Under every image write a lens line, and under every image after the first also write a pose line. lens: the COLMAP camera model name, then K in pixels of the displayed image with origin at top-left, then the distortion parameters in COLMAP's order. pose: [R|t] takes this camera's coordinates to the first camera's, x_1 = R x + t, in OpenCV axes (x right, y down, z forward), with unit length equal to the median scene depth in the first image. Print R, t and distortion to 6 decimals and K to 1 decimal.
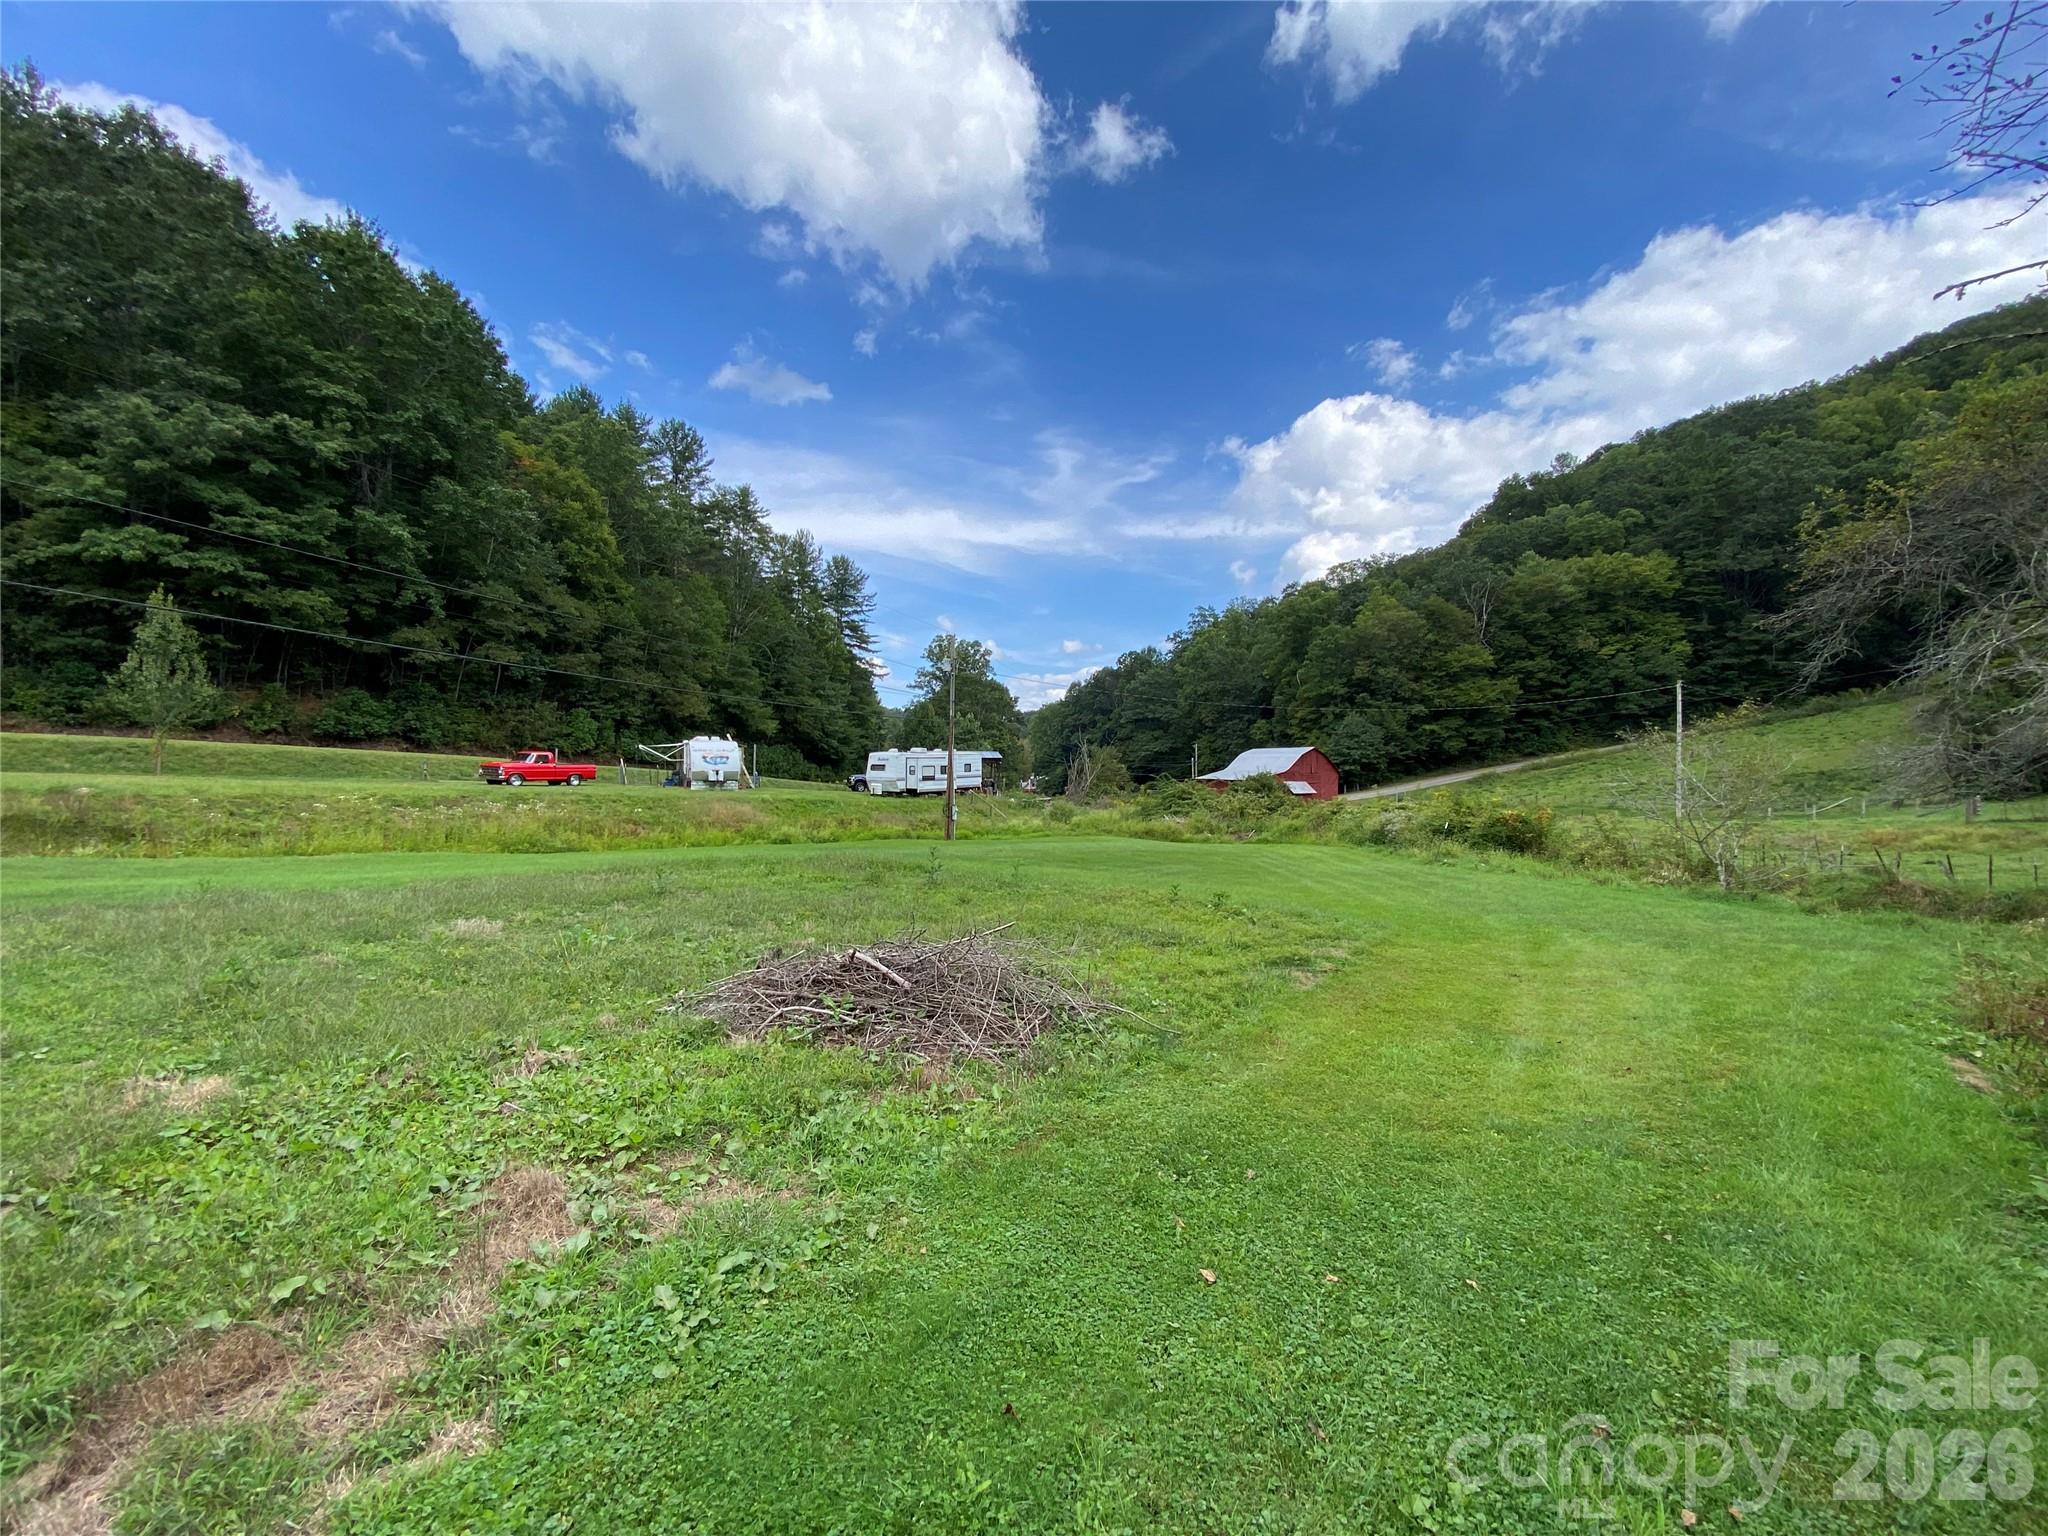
lens RADIAL K [[820.4, 0, 1024.0], [0, 820.4, 768.0], [0, 0, 1]] dist [0.042551, -0.033034]
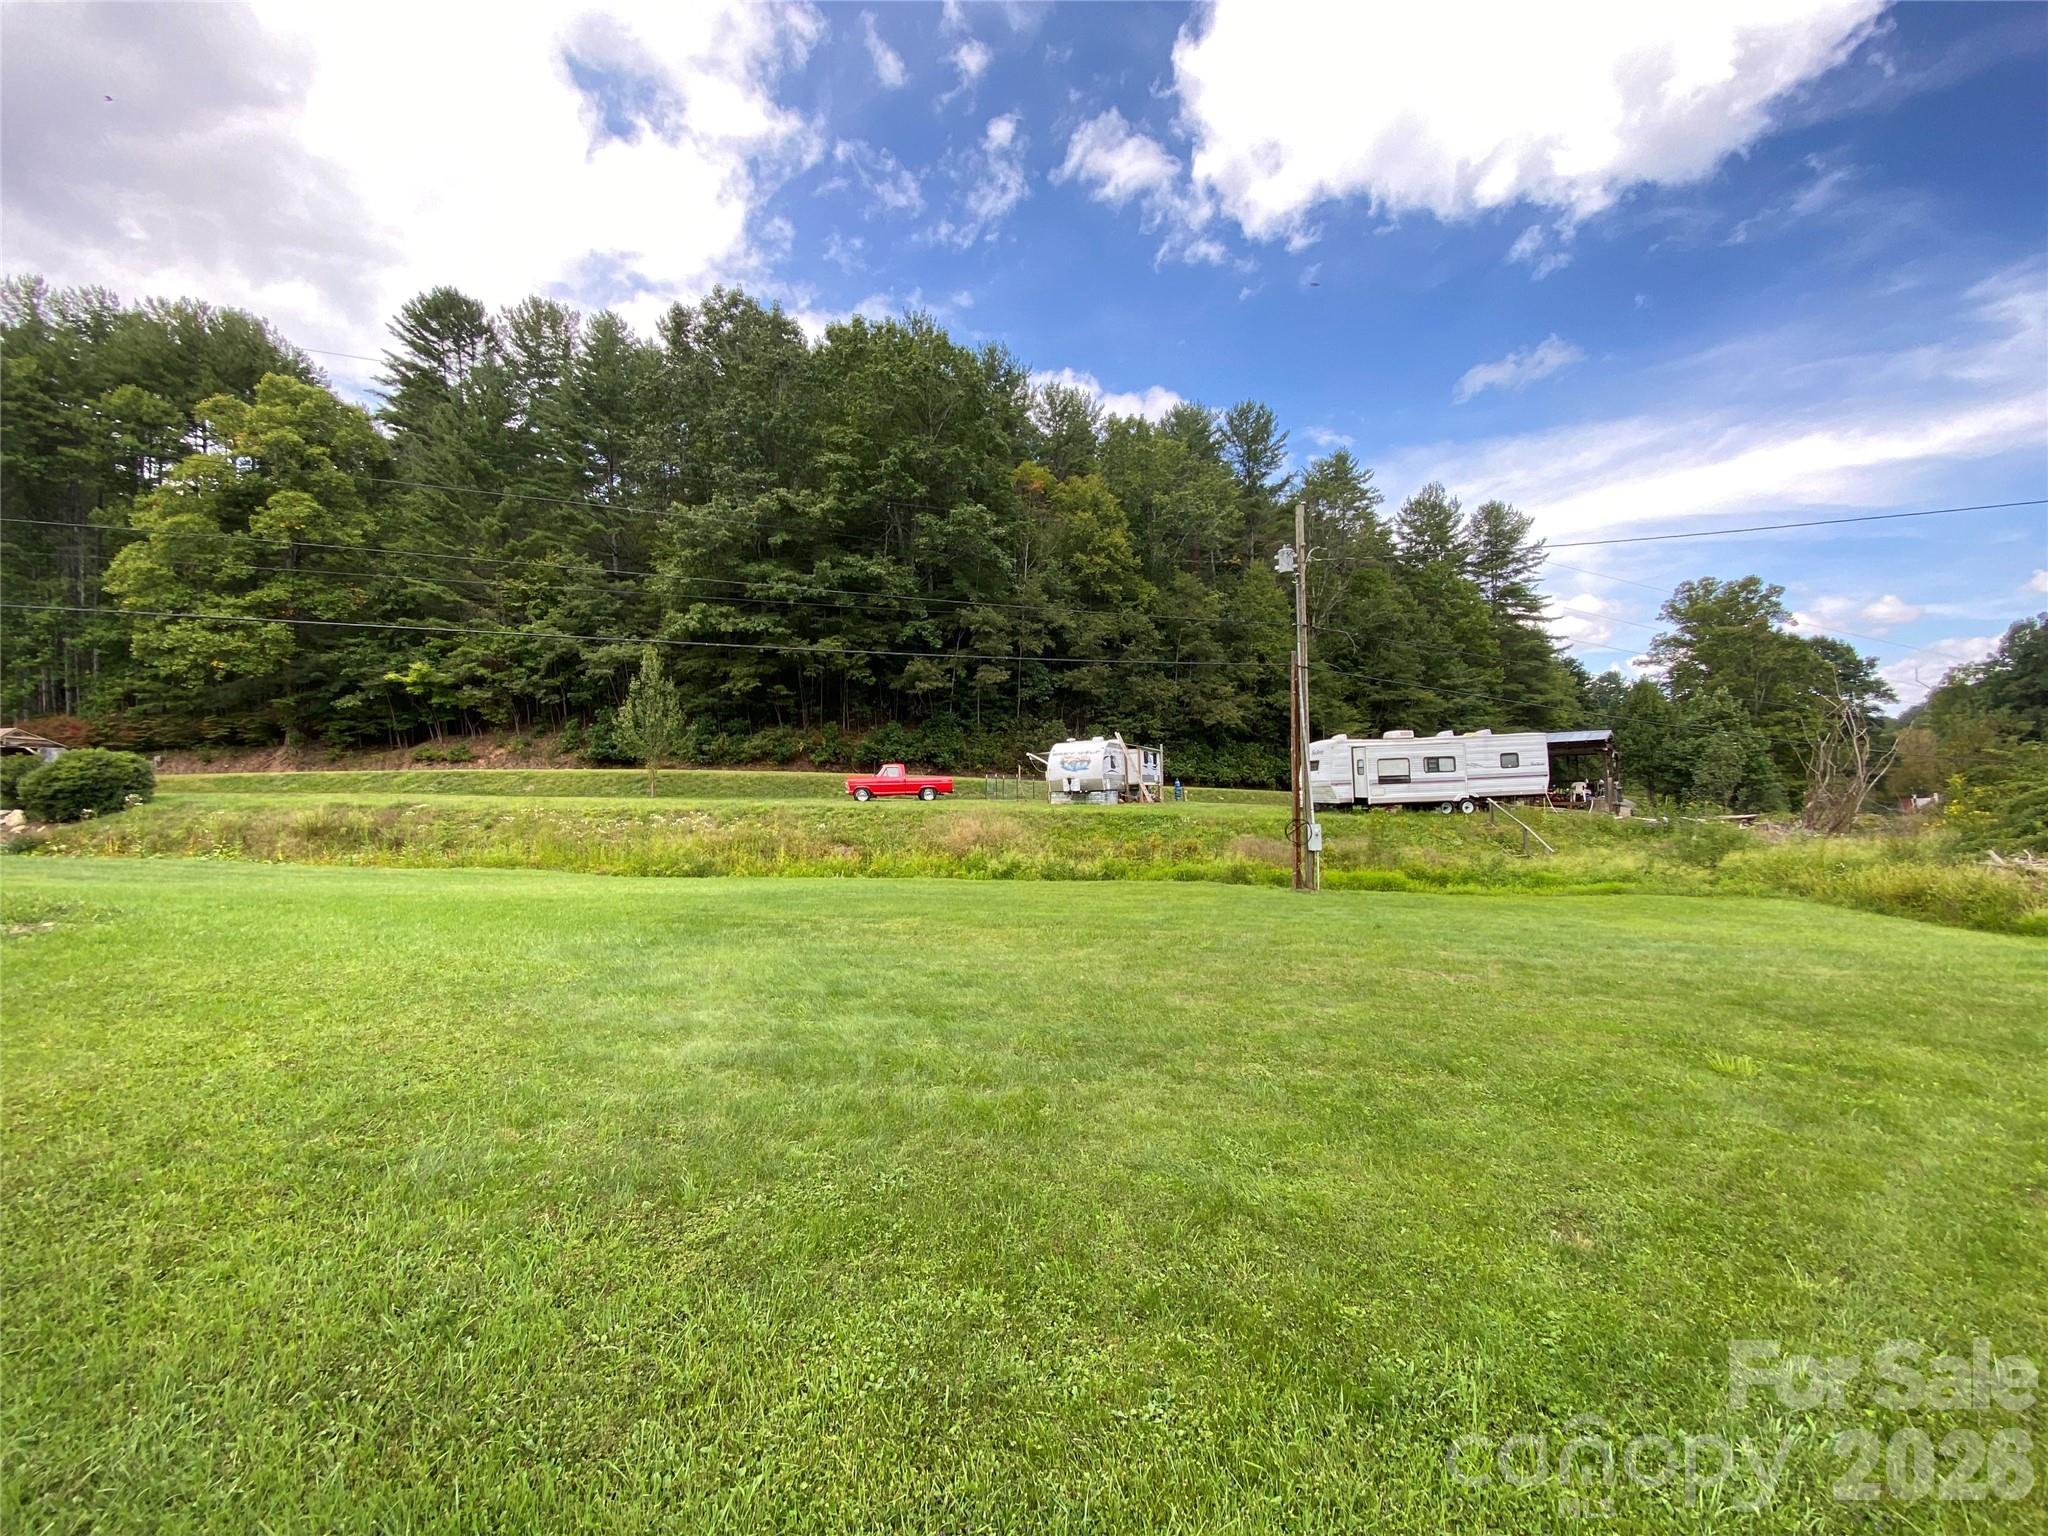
lens RADIAL K [[817.0, 0, 1038.0], [0, 817.0, 772.5], [0, 0, 1]] dist [0.025199, -0.024494]
pose [[0.647381, -0.048841, -0.760600, 0.163575], [0.027314, 0.998790, -0.040889, 0.024424], [0.761677, 0.005696, 0.647932, 0.434656]]
